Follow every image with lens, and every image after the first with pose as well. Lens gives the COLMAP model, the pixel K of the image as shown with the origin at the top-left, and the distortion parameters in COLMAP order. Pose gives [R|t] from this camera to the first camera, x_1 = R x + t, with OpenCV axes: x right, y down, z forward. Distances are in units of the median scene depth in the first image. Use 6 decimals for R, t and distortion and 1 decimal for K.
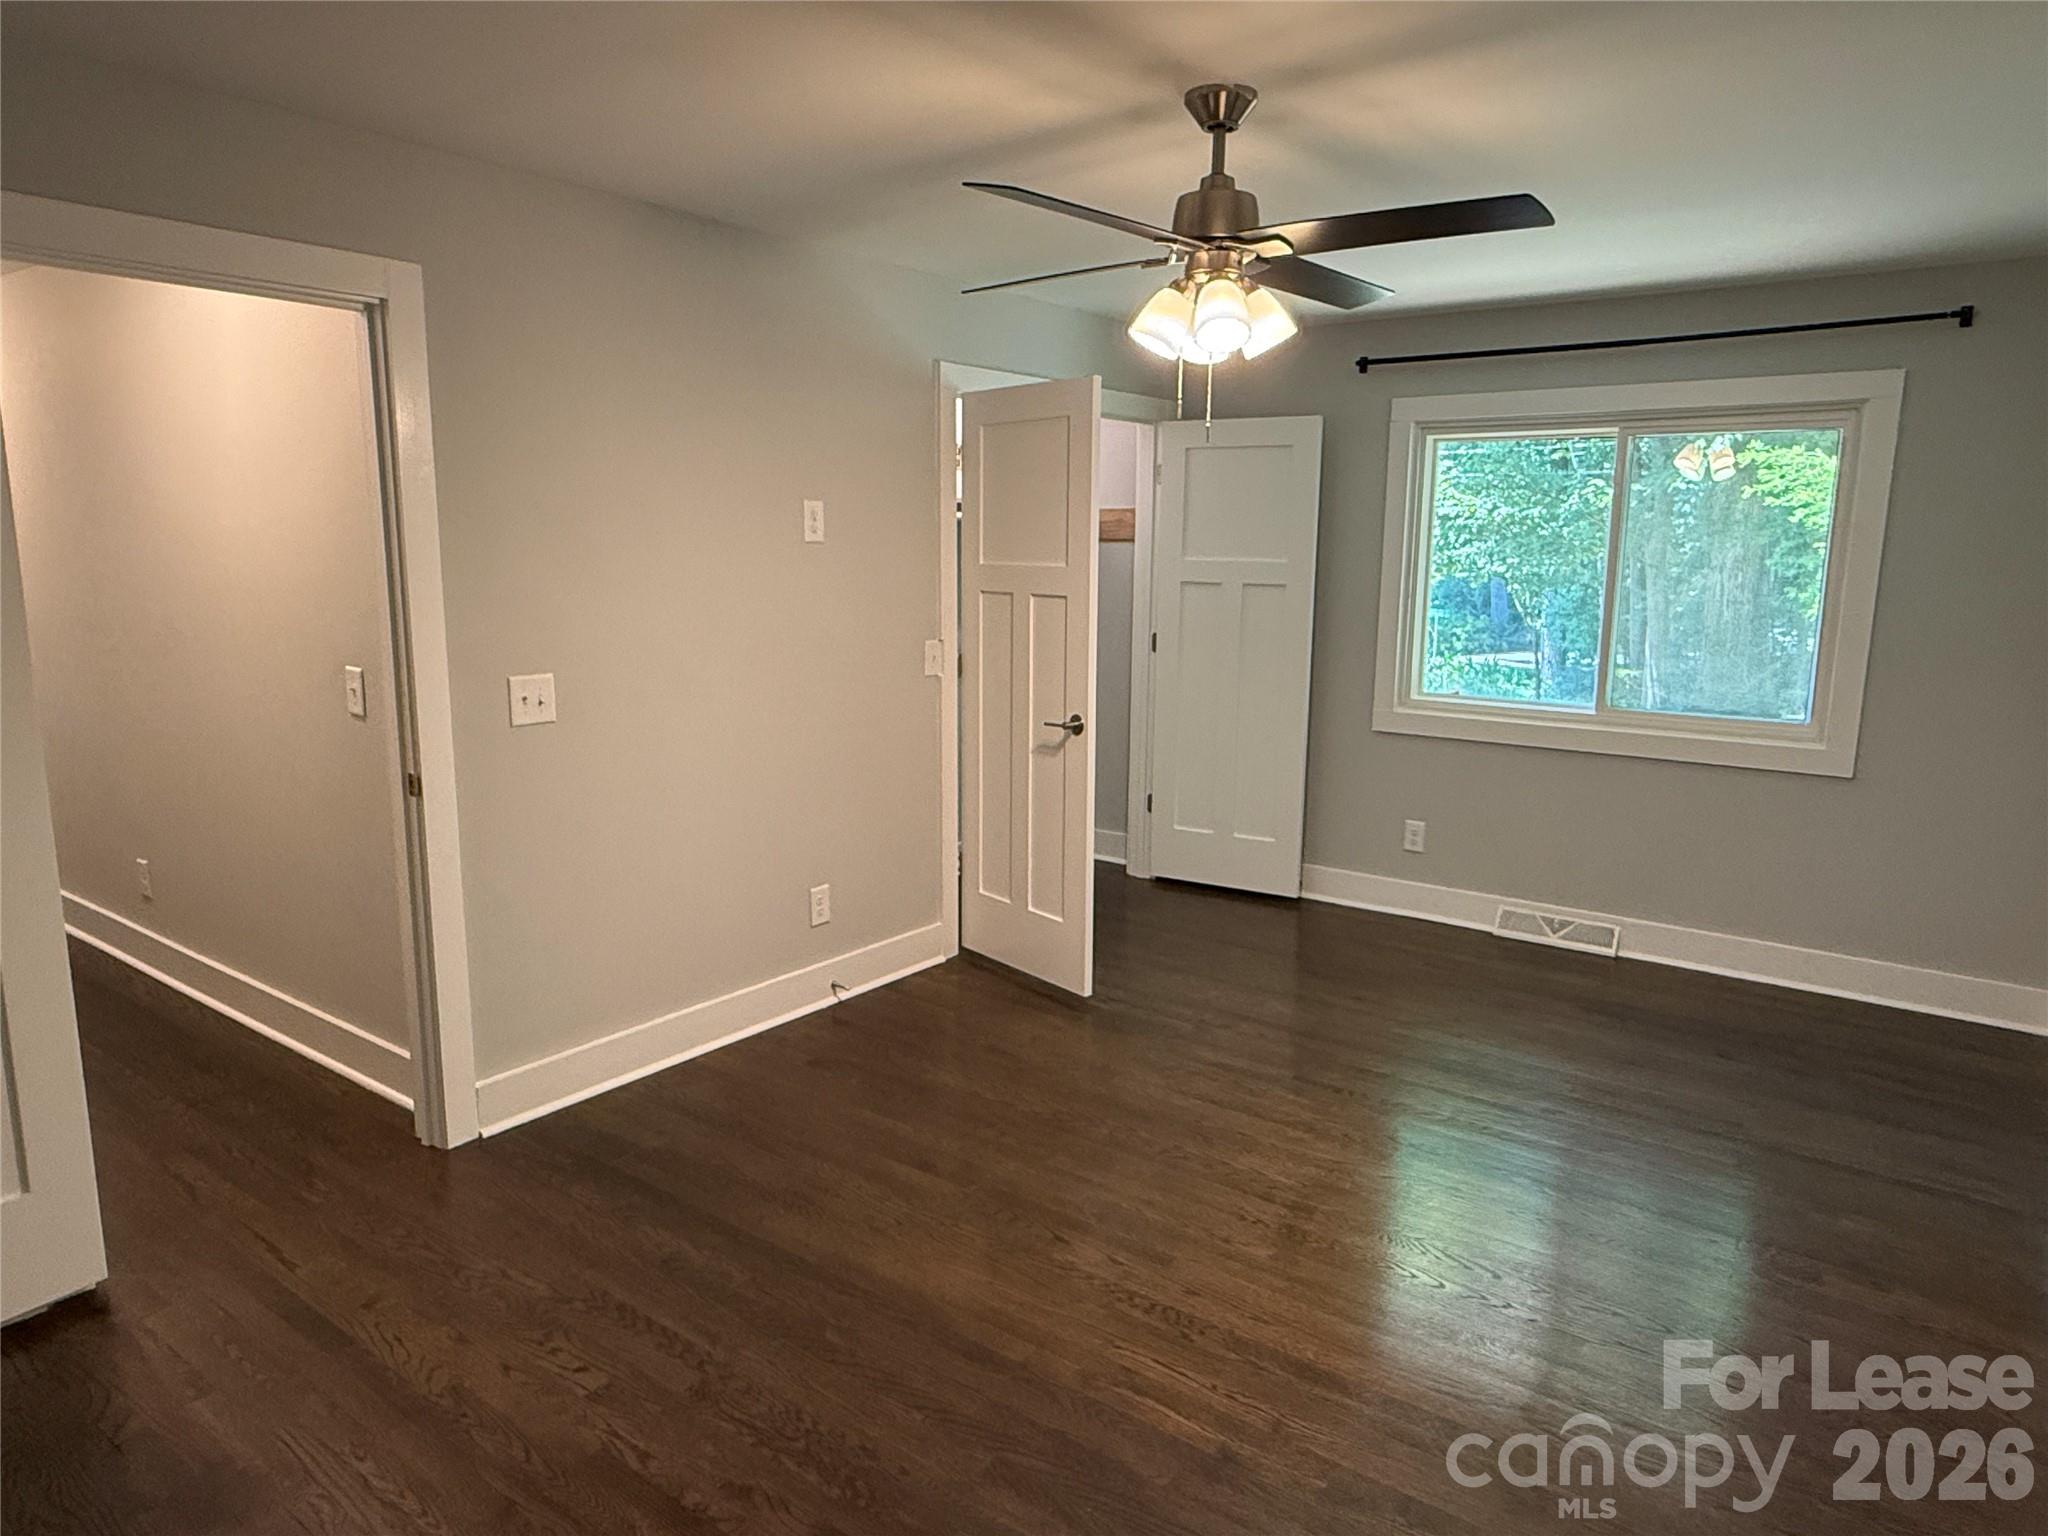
lens RADIAL K [[1344.3, 0, 1008.4], [0, 1344.3, 762.2], [0, 0, 1]] dist [0.003557, -0.004363]
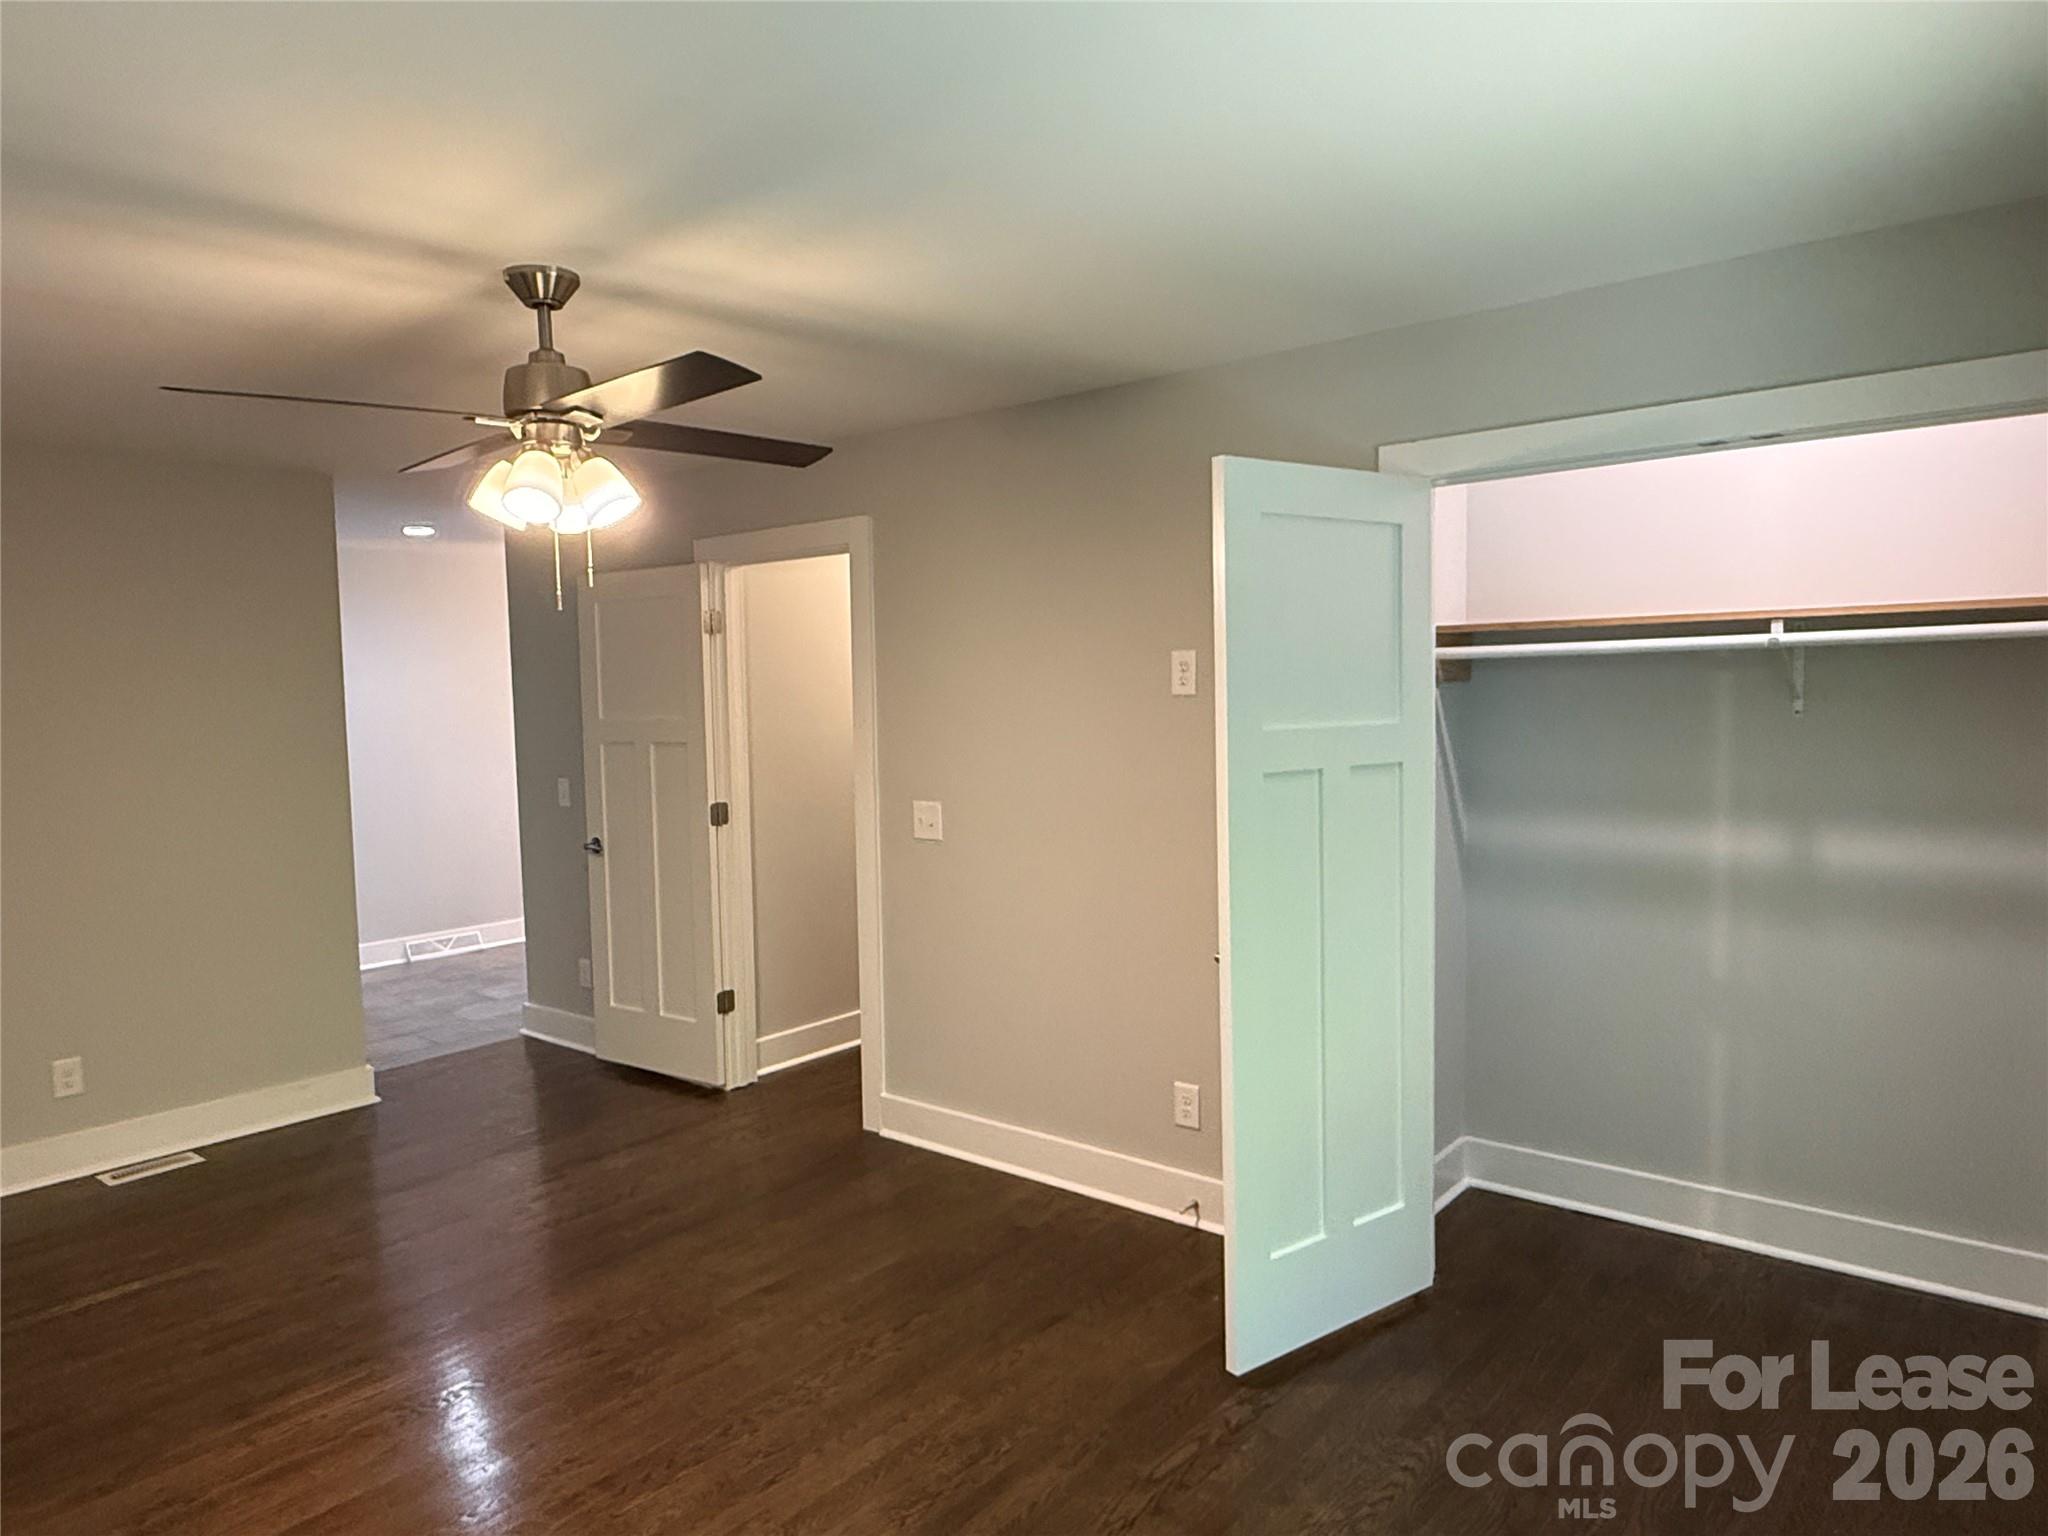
lens RADIAL K [[1344.3, 0, 1035.5], [0, 1344.3, 769.0], [0, 0, 1]] dist [0.003557, -0.004363]
pose [[-0.061612, 0.065563, -0.995944, 1.001723], [-0.133718, 0.988302, 0.073332, -0.222649], [0.989102, 0.137694, -0.052125, 1.265571]]
